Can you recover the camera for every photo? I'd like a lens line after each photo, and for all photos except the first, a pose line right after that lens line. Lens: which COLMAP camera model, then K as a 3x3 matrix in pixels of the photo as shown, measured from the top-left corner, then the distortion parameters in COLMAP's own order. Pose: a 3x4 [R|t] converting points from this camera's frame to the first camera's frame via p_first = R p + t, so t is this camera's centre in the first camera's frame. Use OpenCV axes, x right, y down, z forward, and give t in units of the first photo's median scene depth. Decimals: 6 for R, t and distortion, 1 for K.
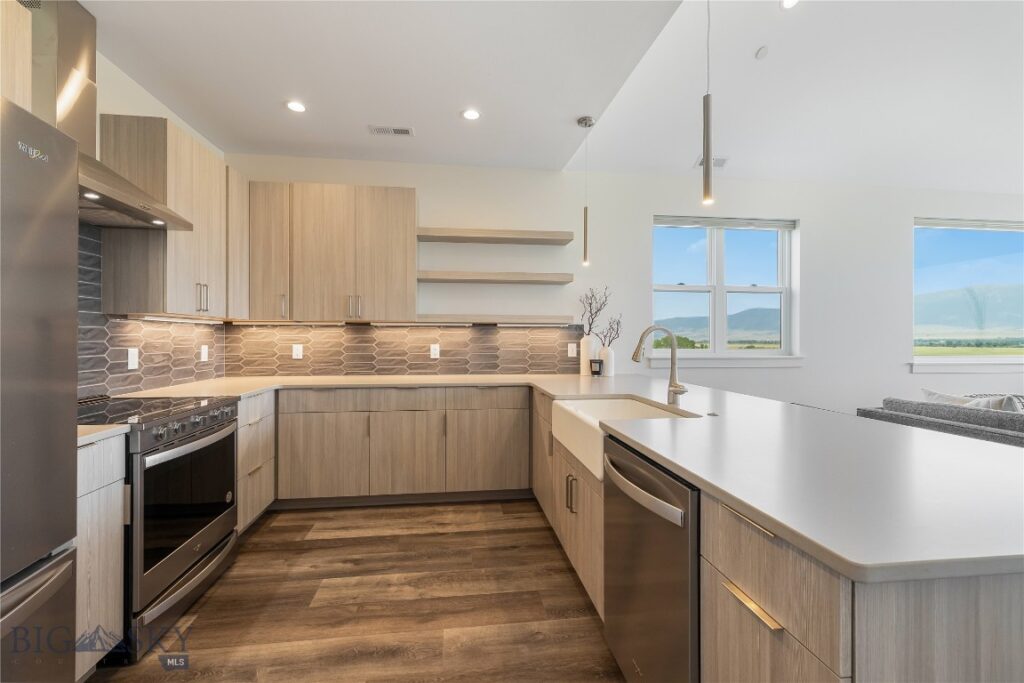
lens RADIAL K [[424.9, 0, 512.0], [0, 424.9, 341.5], [0, 0, 1]] dist [0.001405, 0.000048]
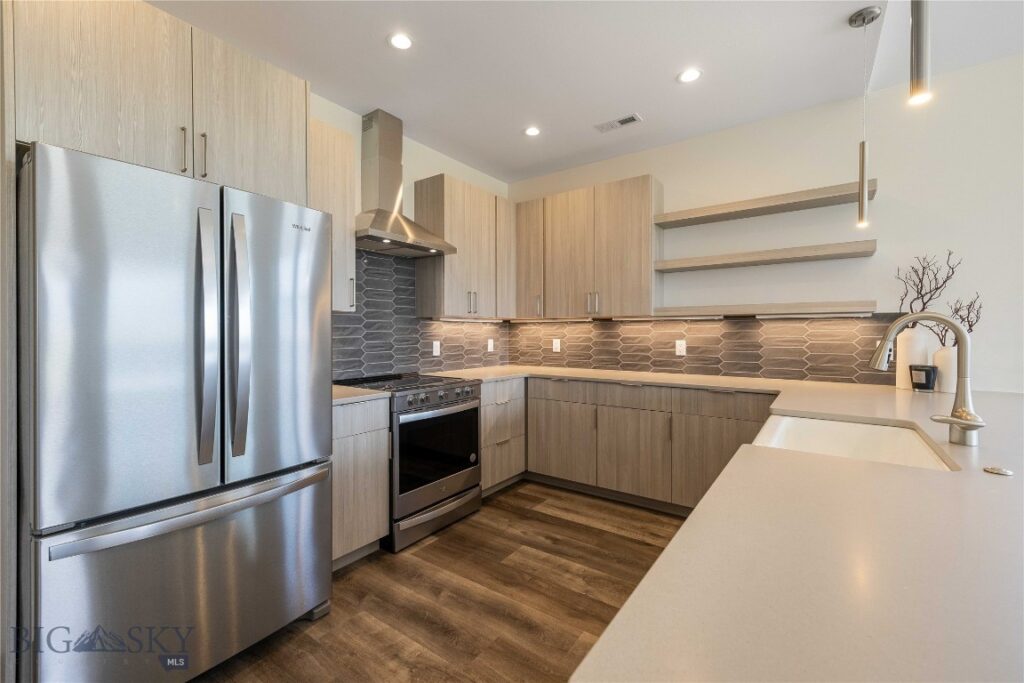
lens RADIAL K [[434.7, 0, 509.8], [0, 434.7, 339.8], [0, 0, 1]] dist [0.002120, 0.000055]
pose [[0.729625, 0.008200, -0.683799, 0.246248], [-0.003017, 0.999957, 0.008773, -0.001321], [0.683841, -0.004338, 0.729618, 0.096989]]
